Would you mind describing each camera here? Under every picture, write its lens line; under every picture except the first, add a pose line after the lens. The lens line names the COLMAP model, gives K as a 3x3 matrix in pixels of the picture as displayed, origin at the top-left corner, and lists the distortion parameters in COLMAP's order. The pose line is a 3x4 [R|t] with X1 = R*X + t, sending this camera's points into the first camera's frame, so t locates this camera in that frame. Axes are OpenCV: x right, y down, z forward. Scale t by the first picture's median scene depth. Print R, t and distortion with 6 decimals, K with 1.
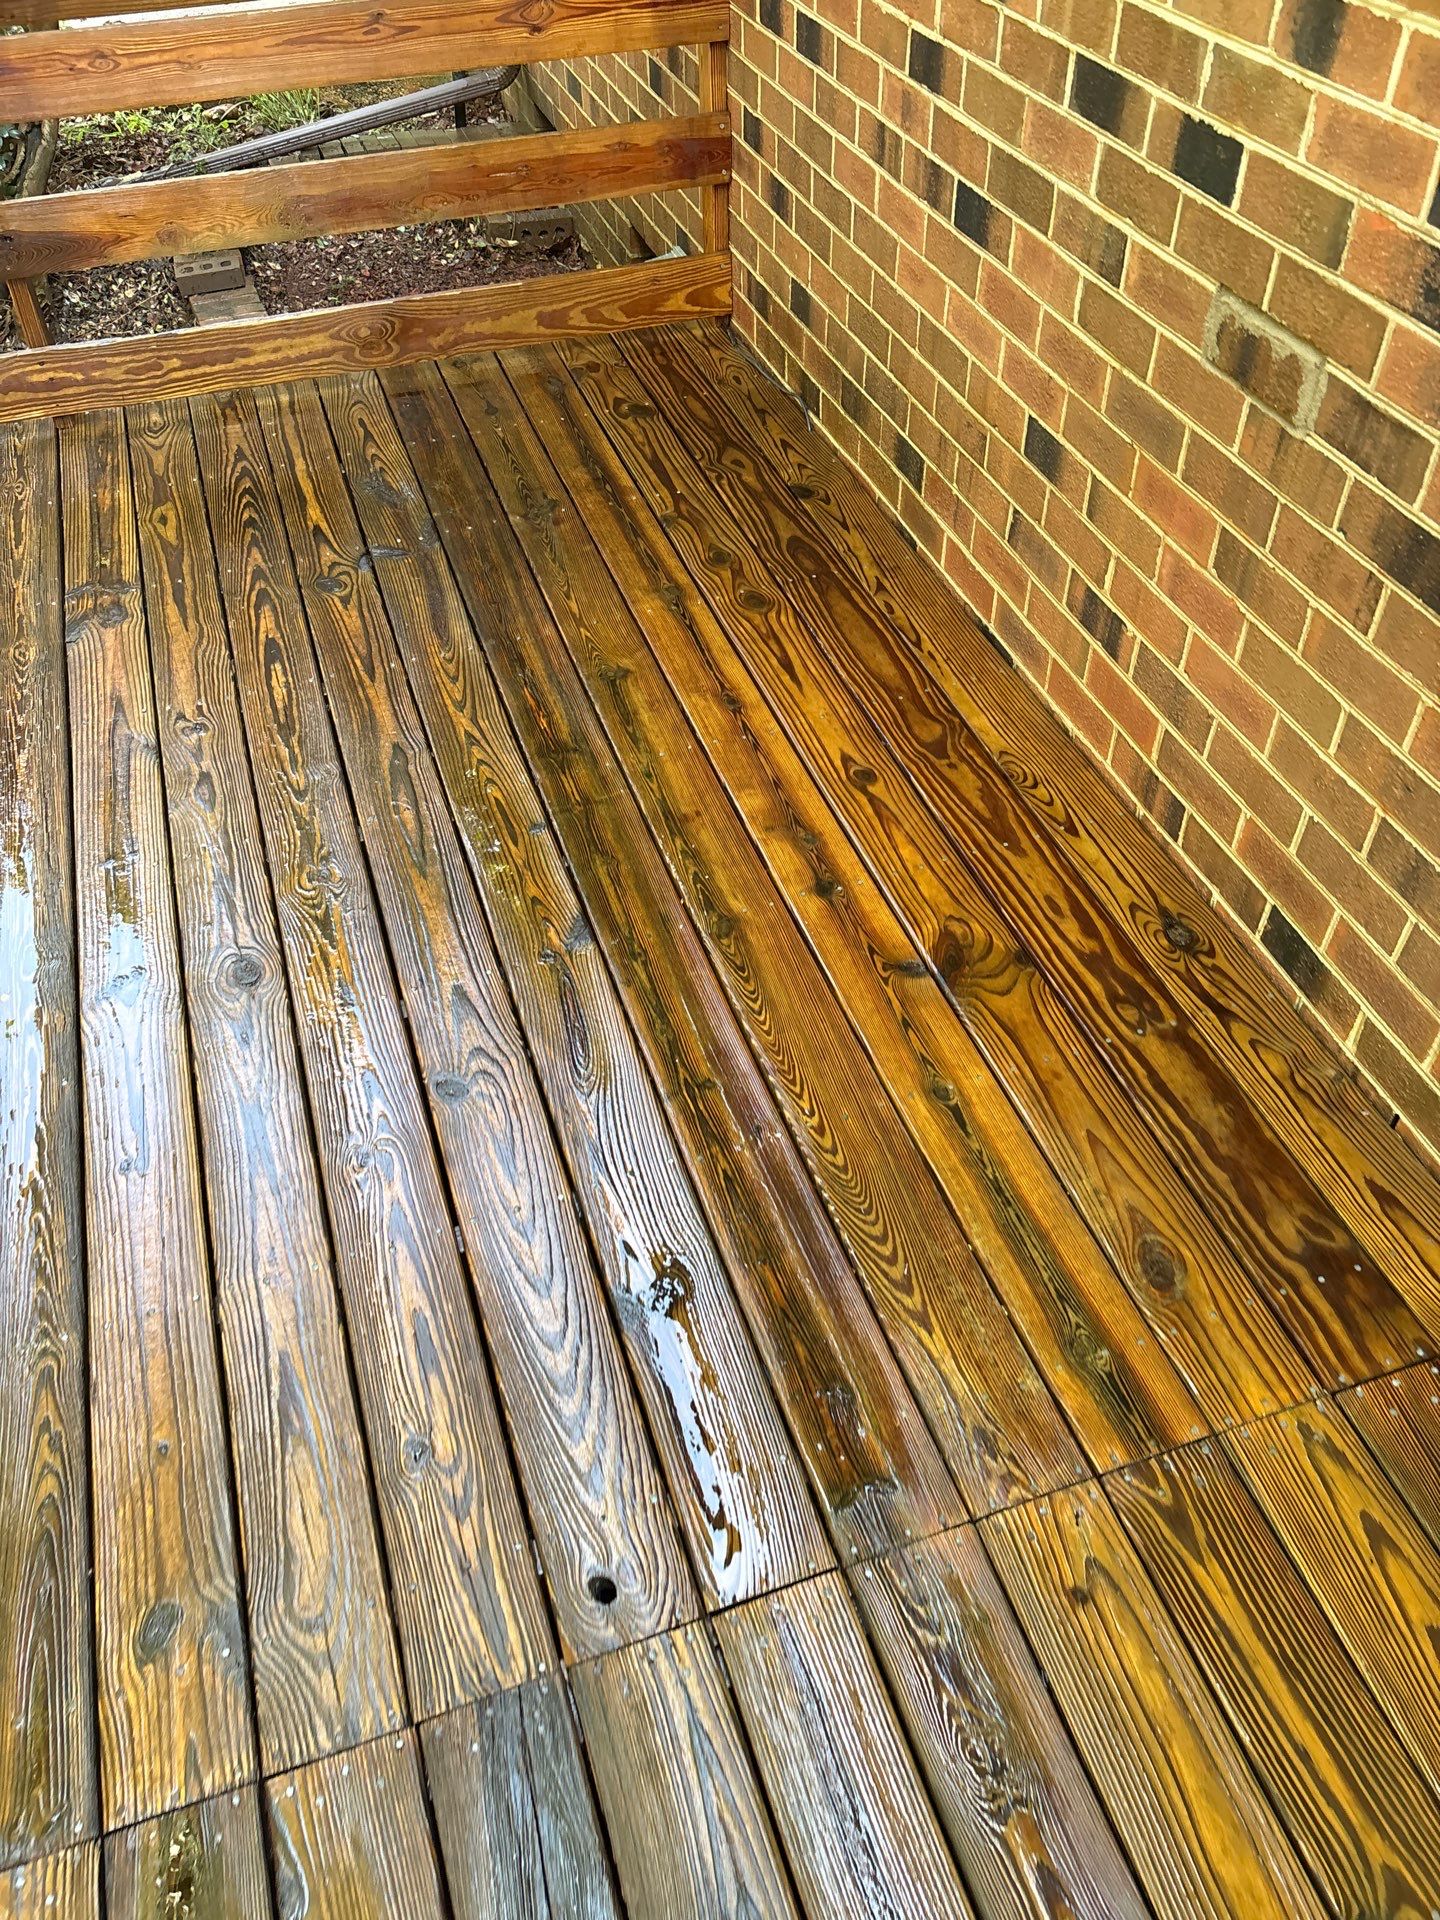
lens RADIAL K [[1414.2, 0, 720.0], [0, 1414.2, 960.0], [0, 0, 1]] dist [0.013269, -0.002455]
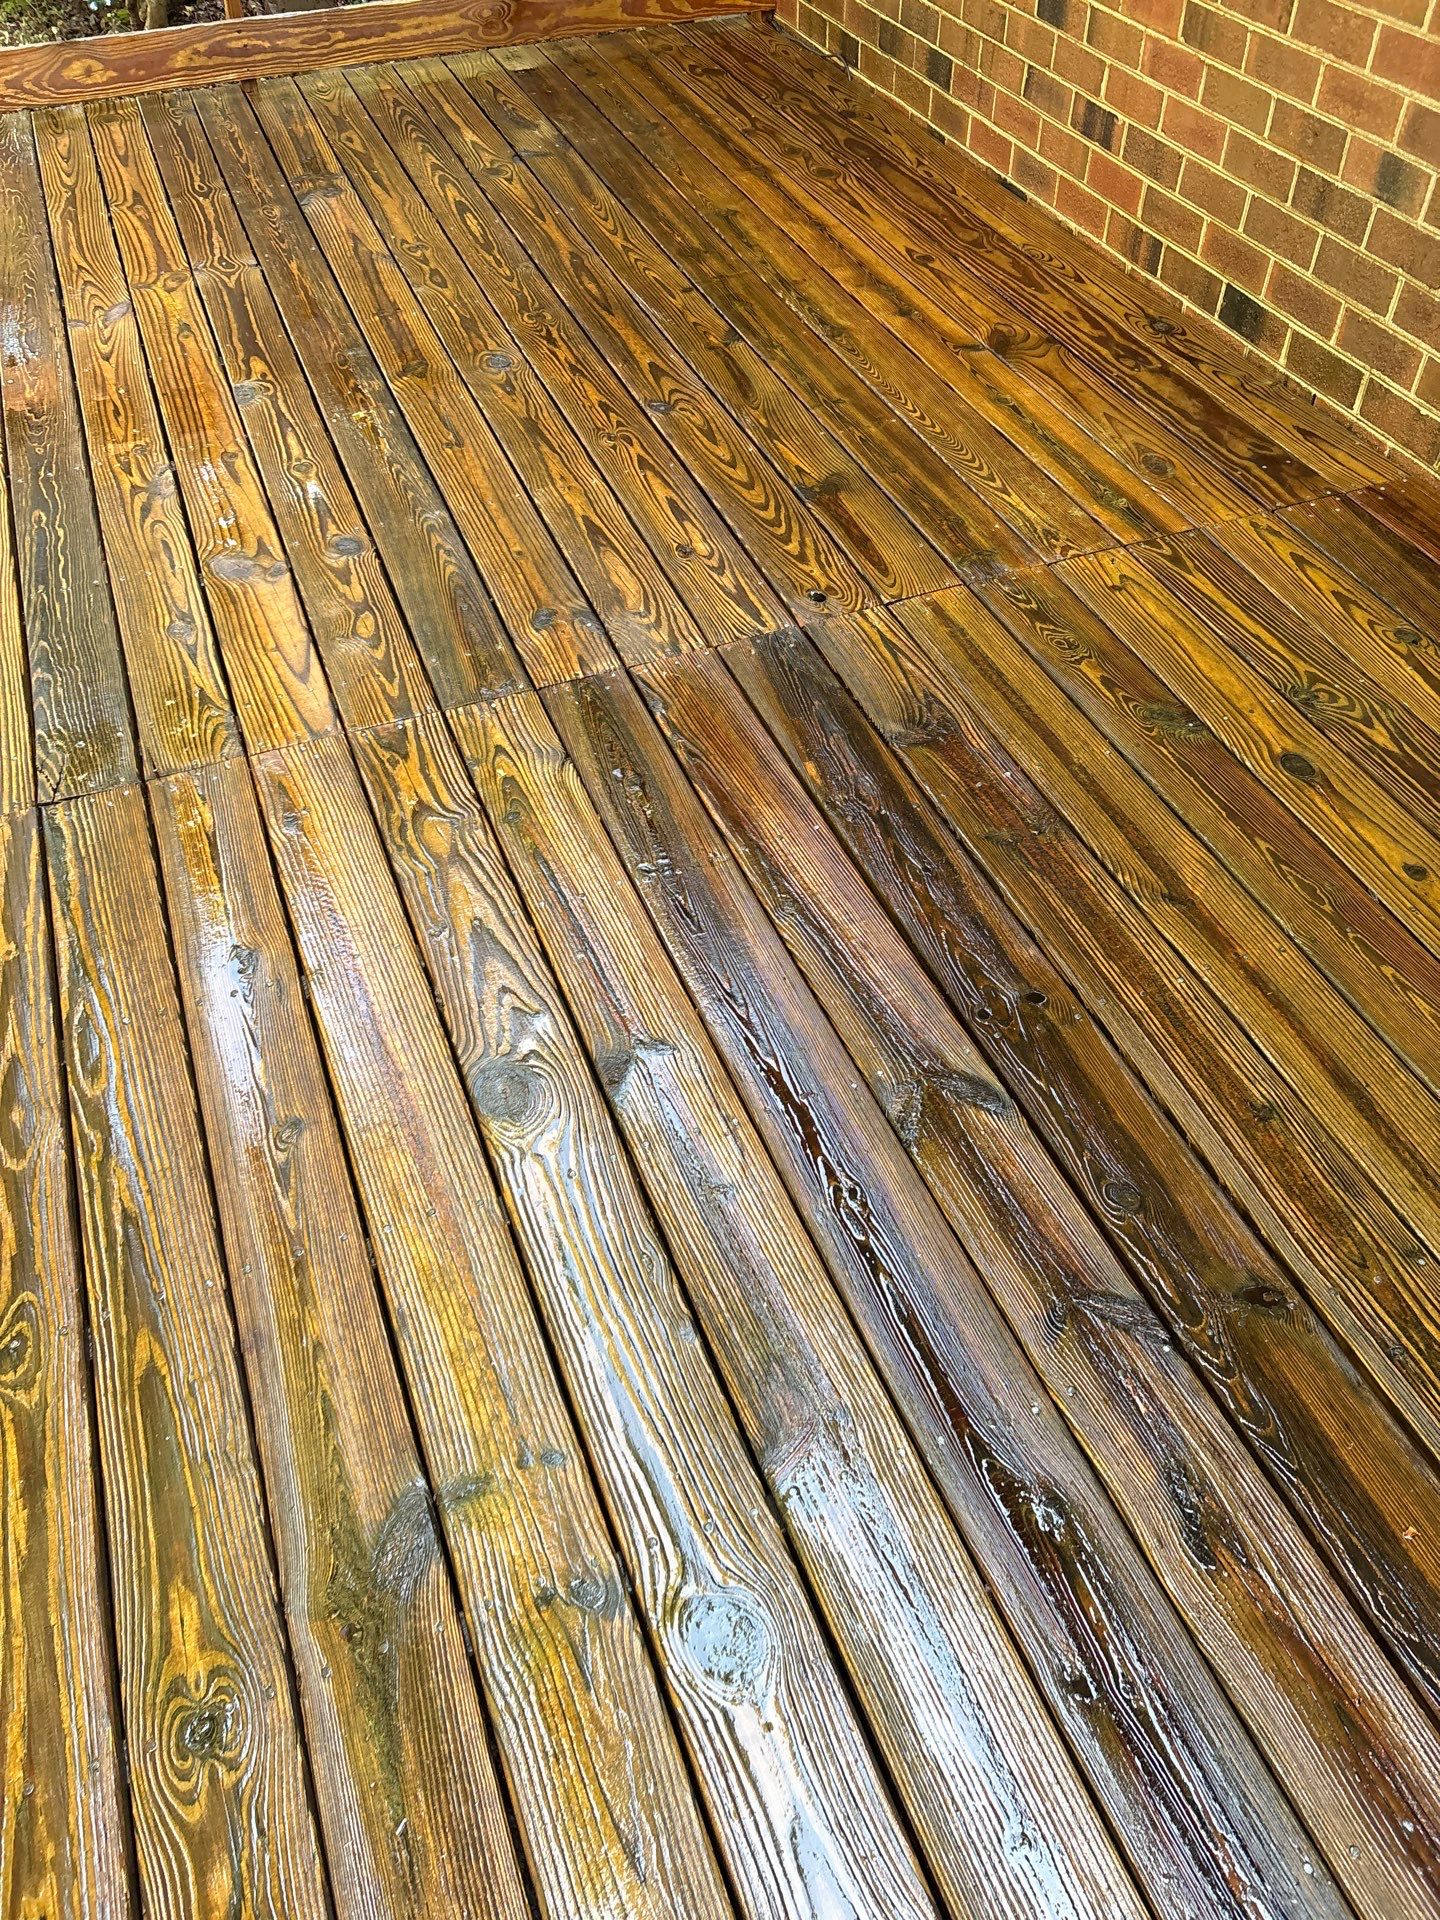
lens RADIAL K [[1337.8, 0, 720.0], [0, 1337.8, 960.0], [0, 0, 1]] dist [0.023485, -0.044808]
pose [[0.999214, -0.031707, 0.023779, -0.146113], [0.030268, 0.997822, 0.058606, 0.461861], [-0.025585, -0.057841, 0.997998, -0.314382]]
